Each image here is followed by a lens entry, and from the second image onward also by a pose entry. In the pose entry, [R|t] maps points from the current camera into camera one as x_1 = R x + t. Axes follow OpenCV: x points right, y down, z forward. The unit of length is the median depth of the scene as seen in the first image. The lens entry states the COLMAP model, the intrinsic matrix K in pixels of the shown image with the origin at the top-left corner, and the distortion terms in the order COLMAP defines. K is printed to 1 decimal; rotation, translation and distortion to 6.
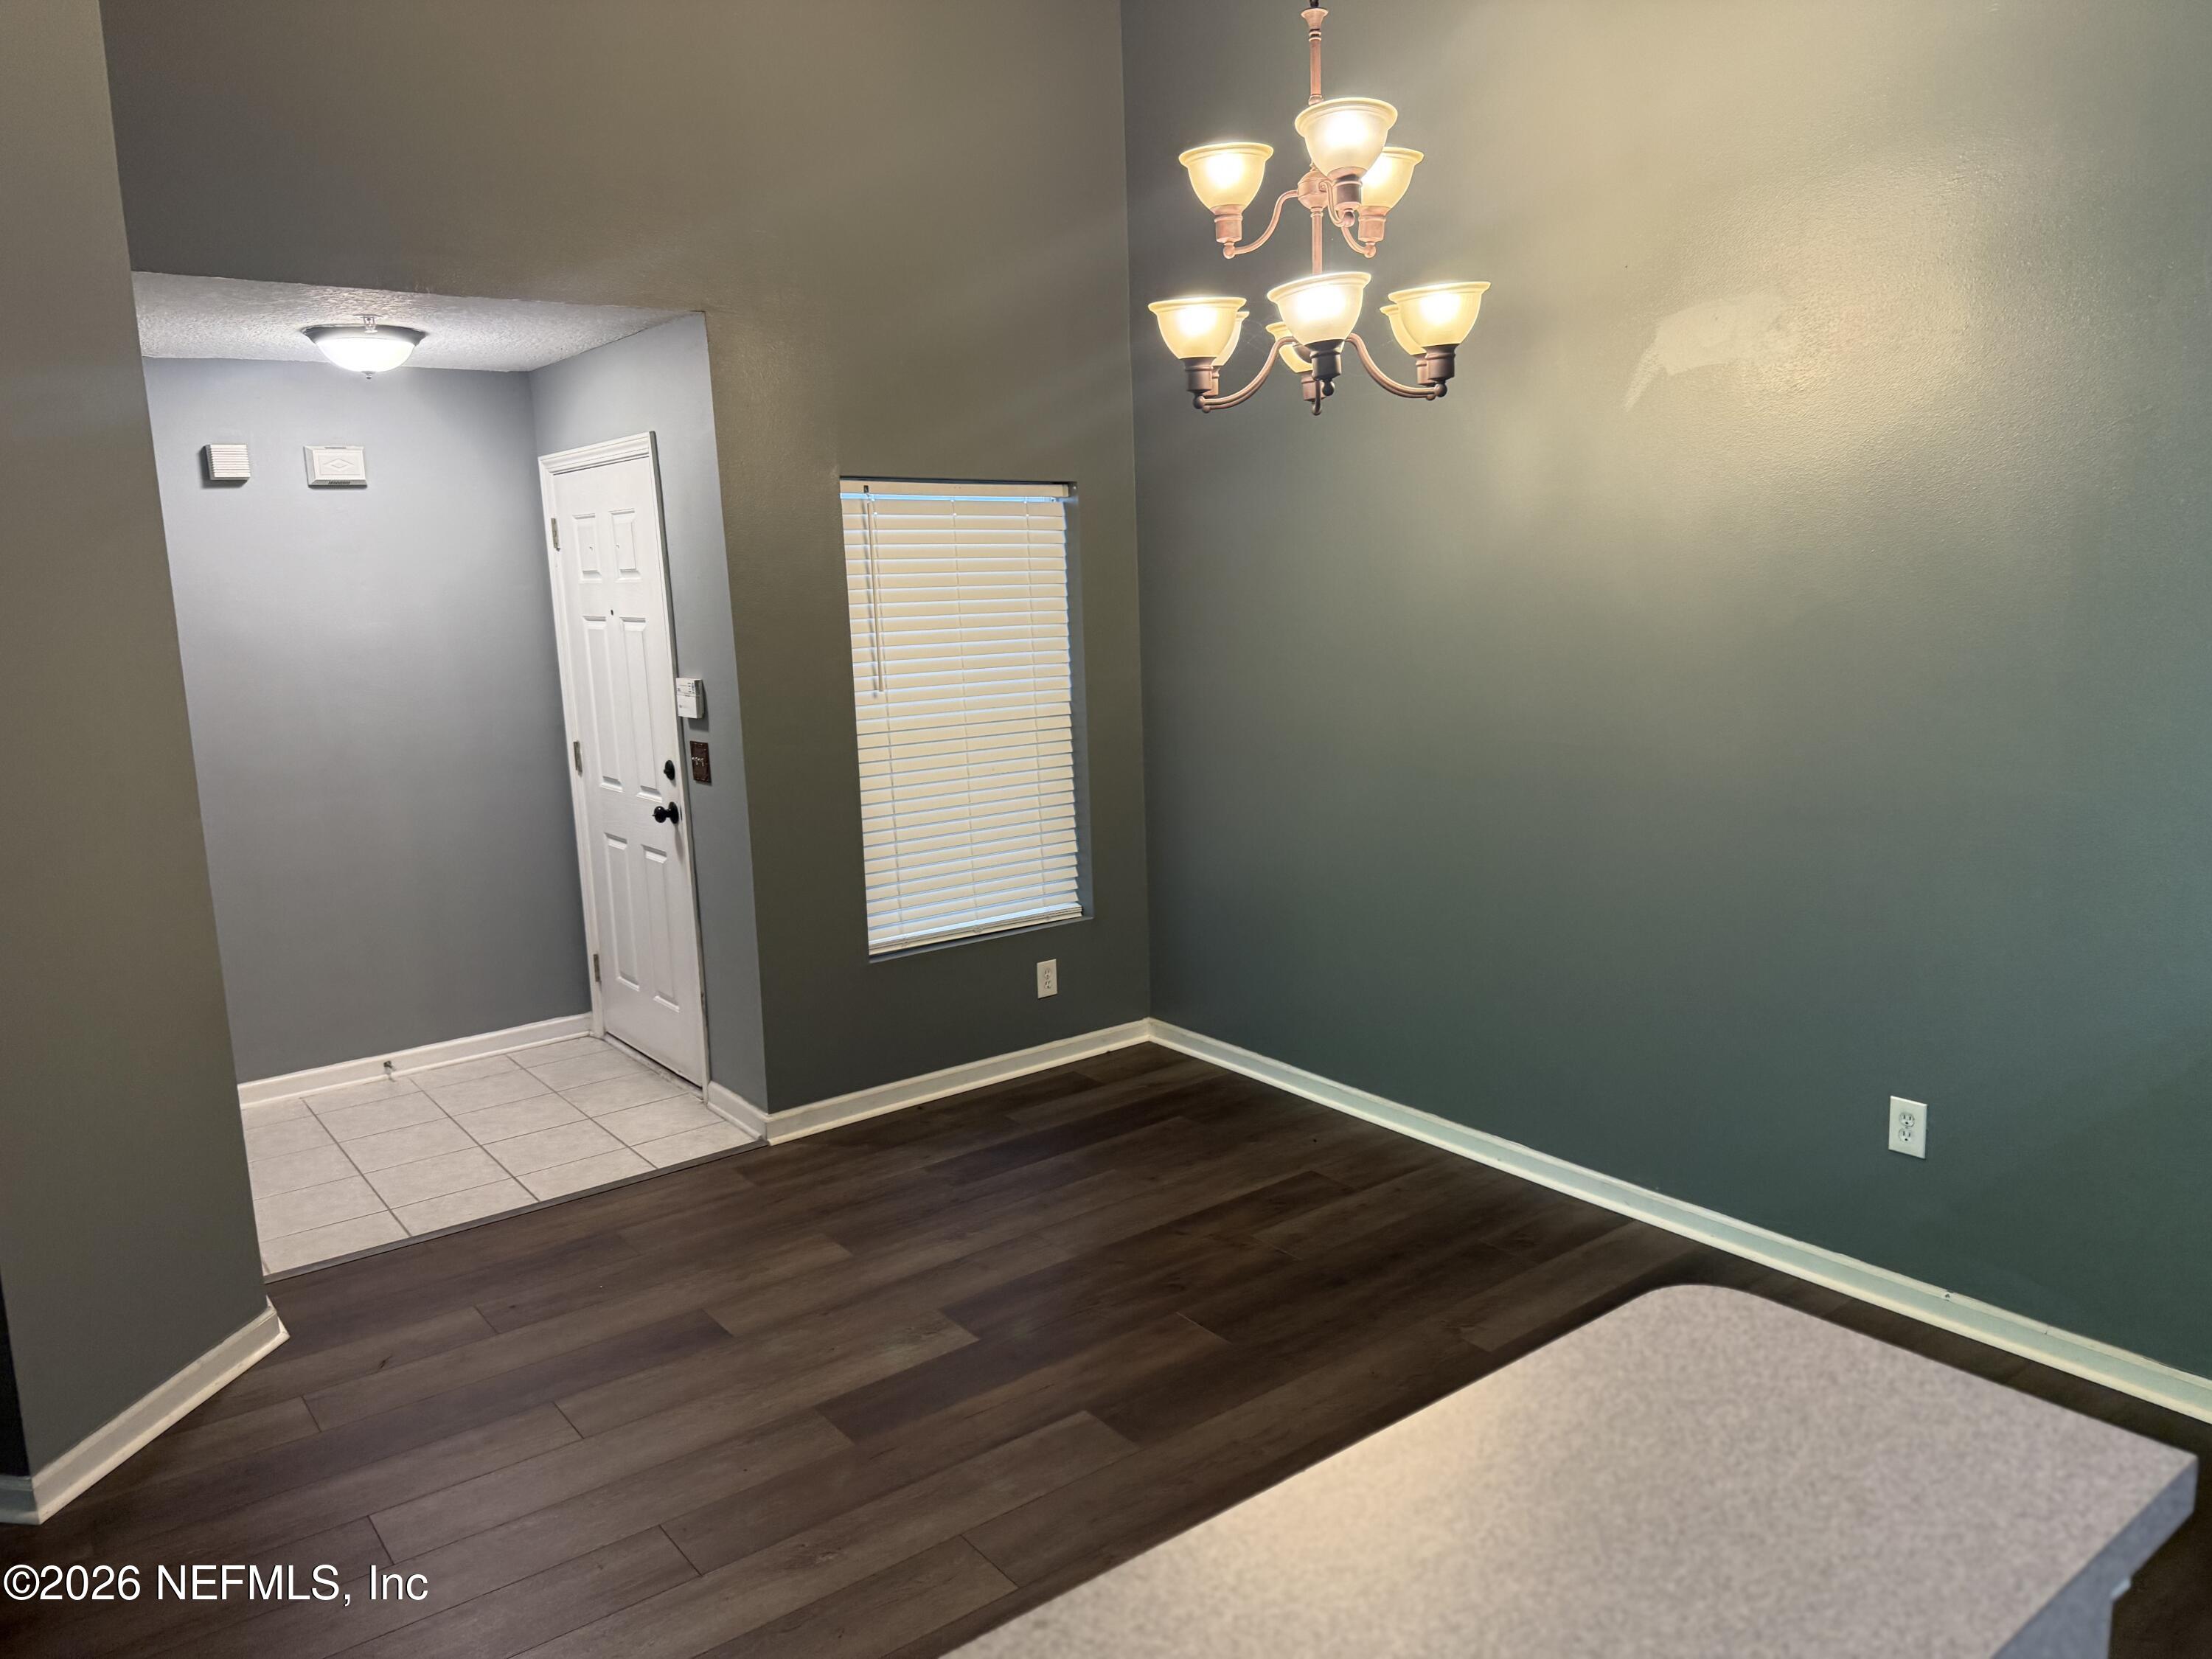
lens RADIAL K [[1568.4, 0, 1103.9], [0, 1568.4, 829.1], [0, 0, 1]] dist [0.014809, -0.001161]
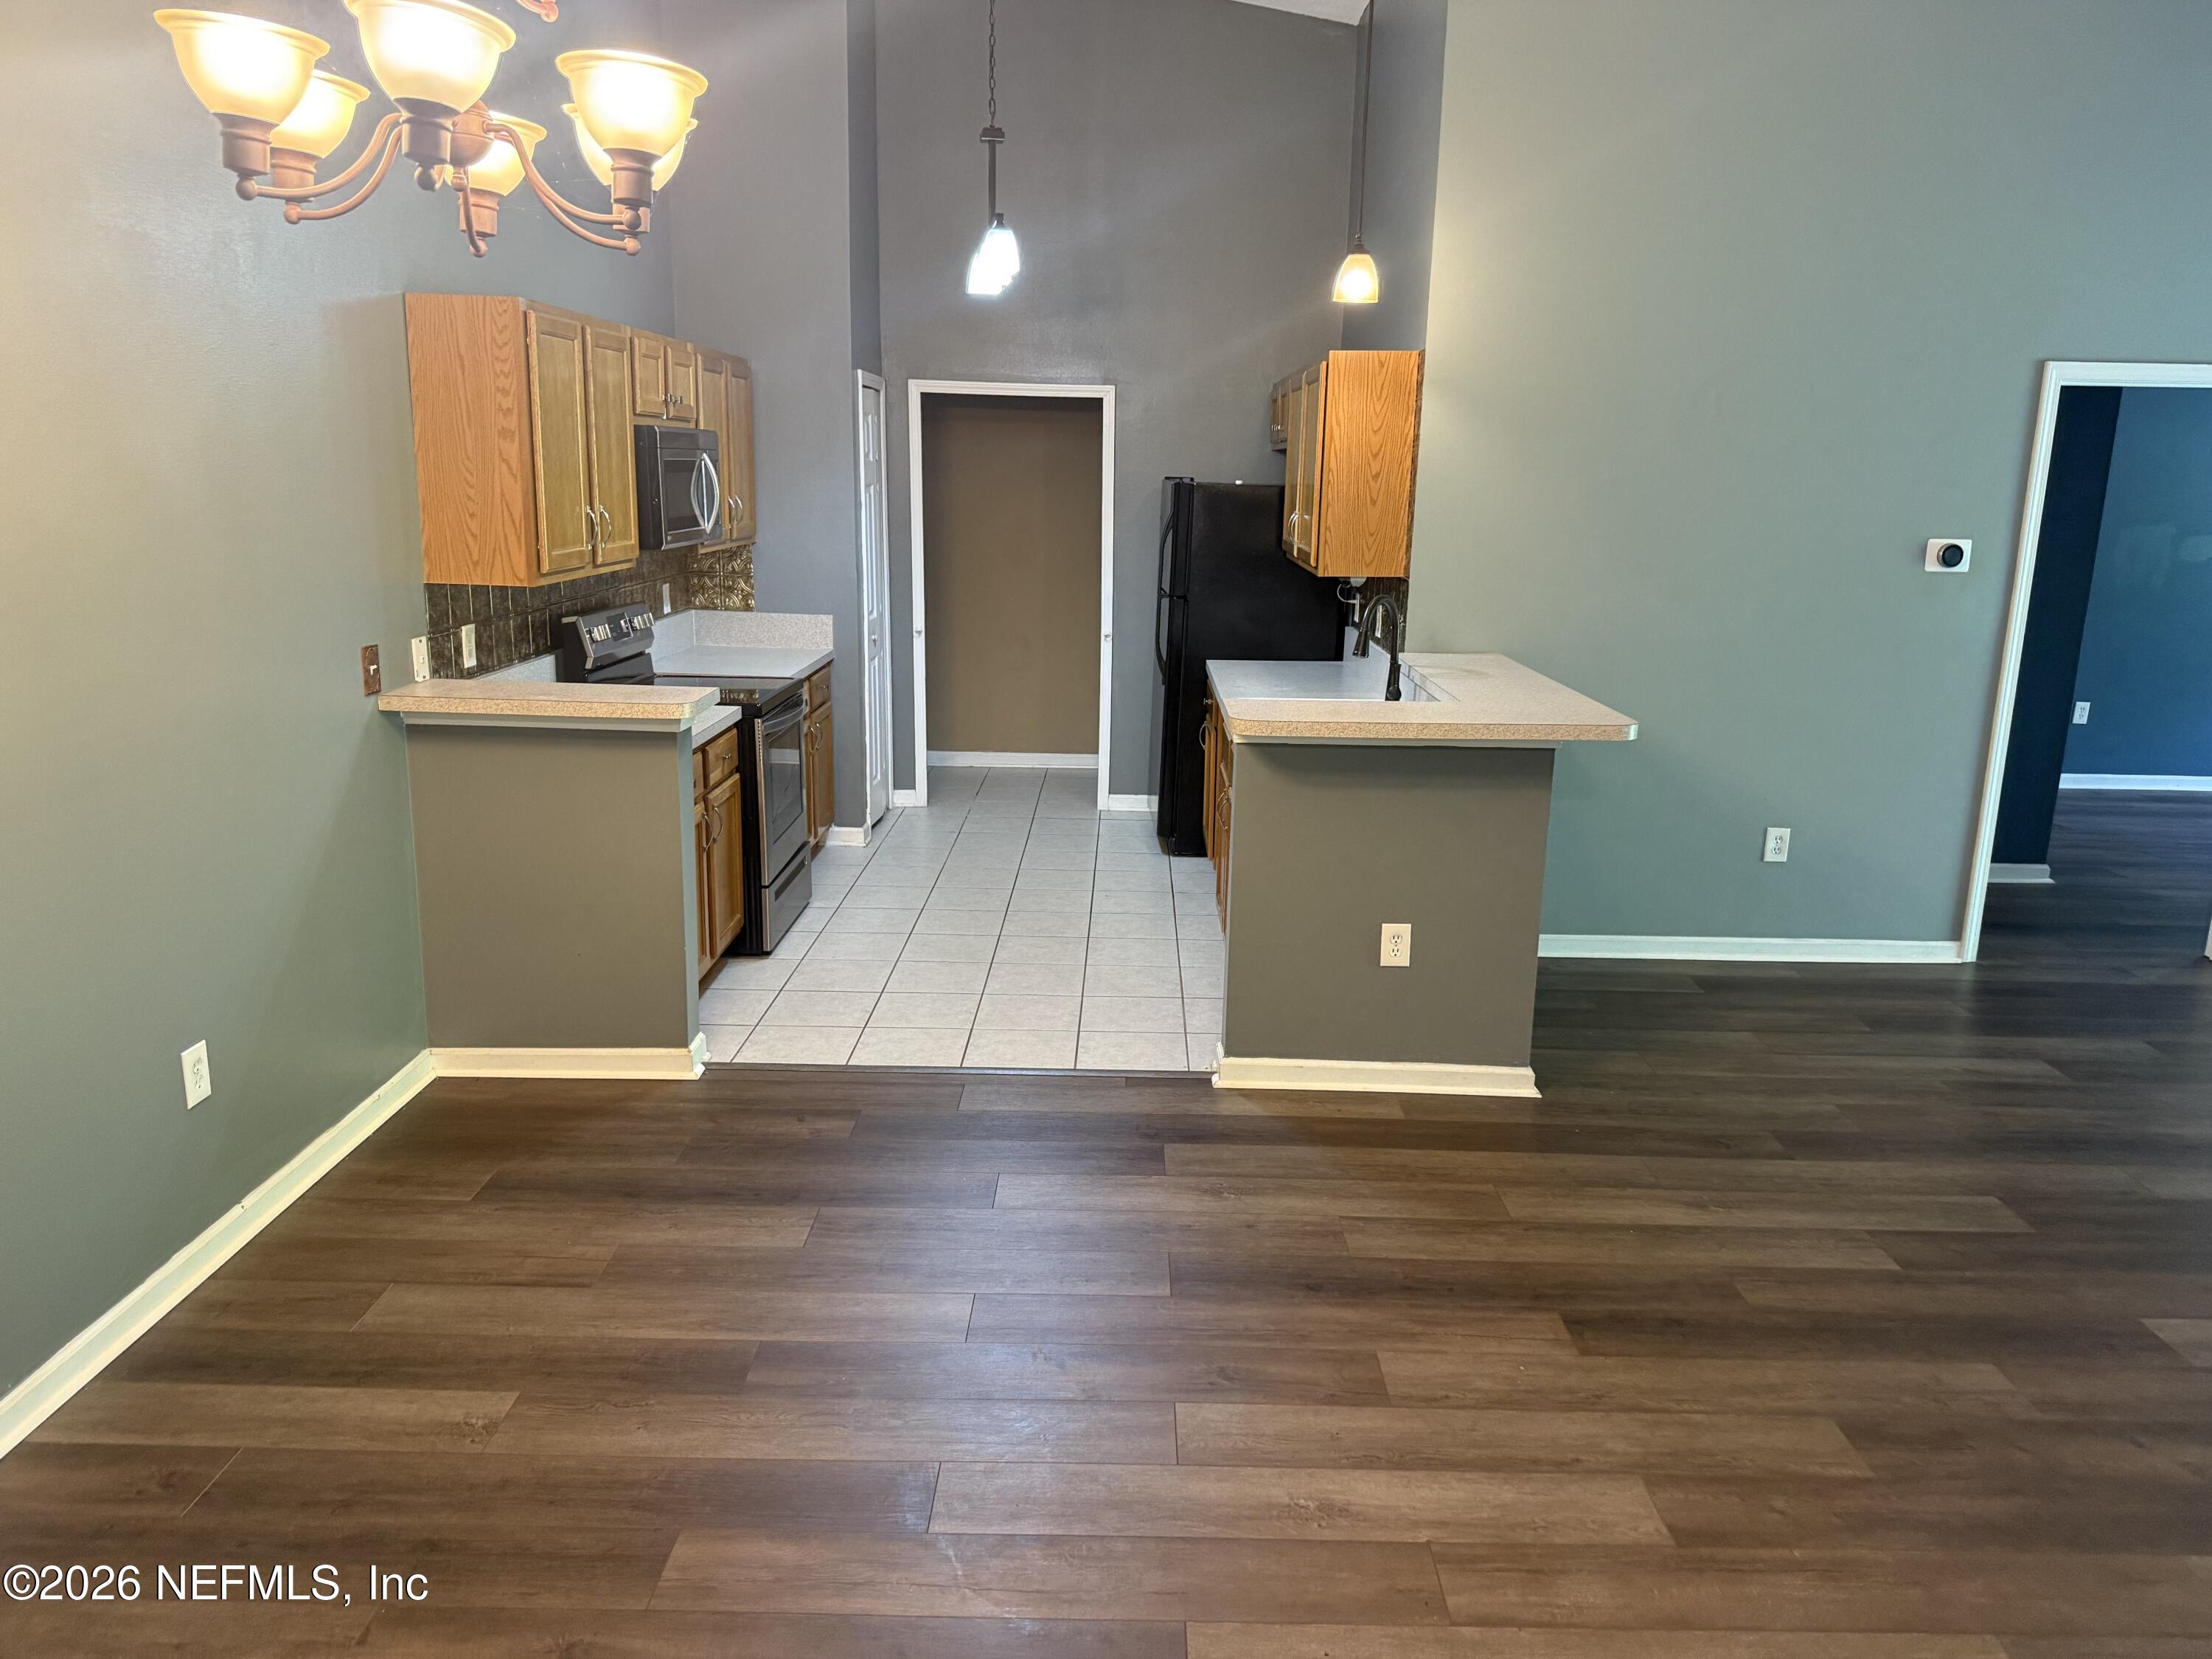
lens RADIAL K [[1568.4, 0, 1115.8], [0, 1568.4, 837.4], [0, 0, 1]] dist [0.014809, -0.001161]
pose [[-0.787129, -0.131312, 0.602648, -0.513557], [0.105631, 0.933940, 0.341464, -0.225033], [-0.607675, 0.332435, -0.721261, 1.361379]]
